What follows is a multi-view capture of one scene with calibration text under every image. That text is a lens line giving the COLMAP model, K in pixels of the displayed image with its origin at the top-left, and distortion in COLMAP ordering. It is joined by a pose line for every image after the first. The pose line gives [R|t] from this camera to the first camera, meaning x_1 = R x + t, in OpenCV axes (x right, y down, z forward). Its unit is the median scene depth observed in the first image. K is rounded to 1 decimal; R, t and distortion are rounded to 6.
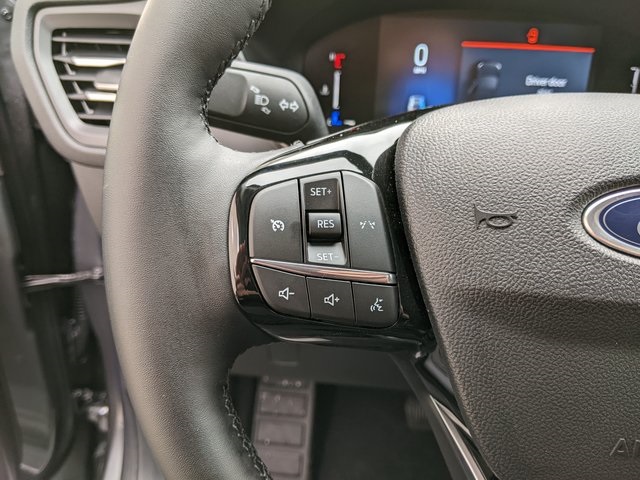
lens RADIAL K [[540.7, 0, 301.9], [0, 540.7, 239.7], [0, 0, 1]] dist [-0.003331, -0.004098]
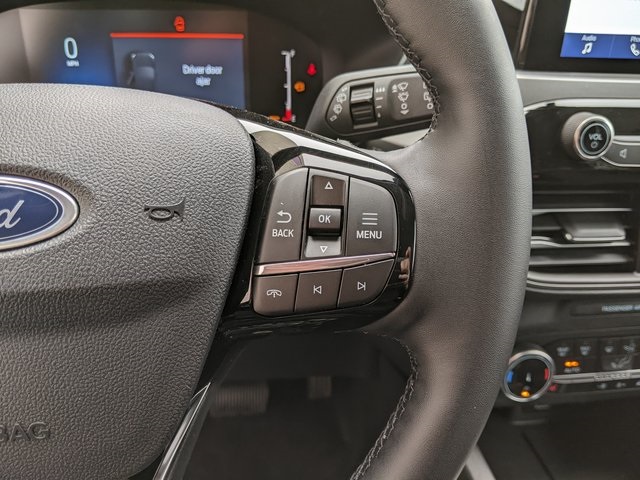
lens RADIAL K [[537.9, 0, 320.0], [0, 537.9, 240.0], [0, 0, 1]] dist [-0.015382, -0.014589]
pose [[0.974970, -0.090872, 0.202916, 0.839320], [0.087014, 0.995817, 0.027872, 0.037638], [-0.204600, -0.009517, 0.978799, -0.096604]]
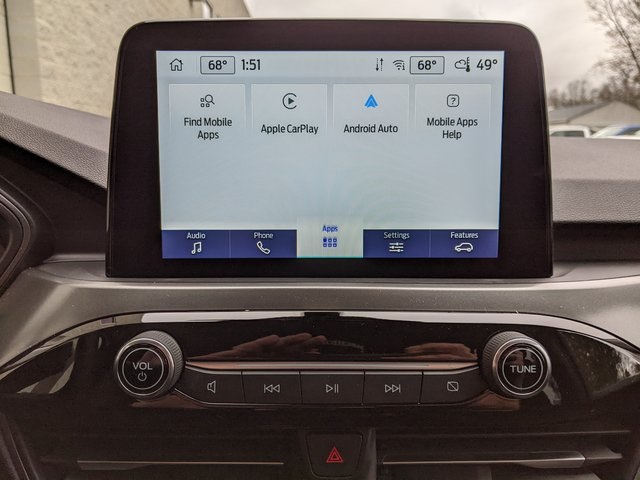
lens RADIAL K [[519.8, 0, 317.8], [0, 519.8, 236.4], [0, 0, 1]] dist [0.094131, -0.239450]
pose [[0.993757, -0.032788, 0.106636, 2.114327], [0.065319, 0.945878, -0.317882, -0.025615], [-0.090441, 0.322863, 0.942115, 0.086343]]
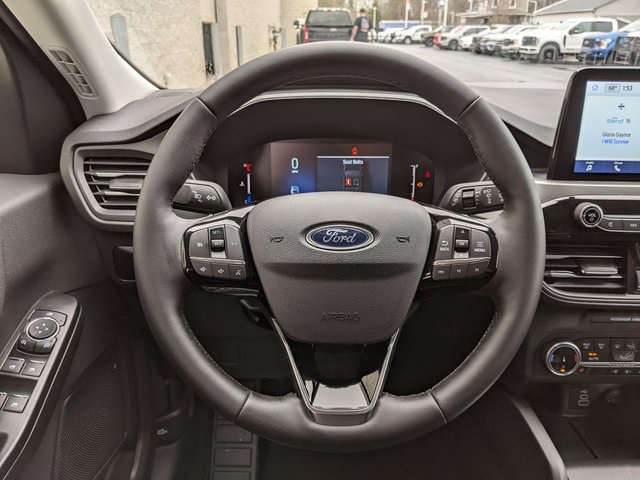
lens RADIAL K [[525.3, 0, 320.0], [0, 525.3, 240.0], [0, 0, 1]] dist [0.038846, -0.089736]
pose [[0.994435, -0.041687, 0.096751, 0.240200], [0.053381, 0.991141, -0.121617, 0.242732], [-0.090824, 0.126105, 0.987850, -1.341381]]
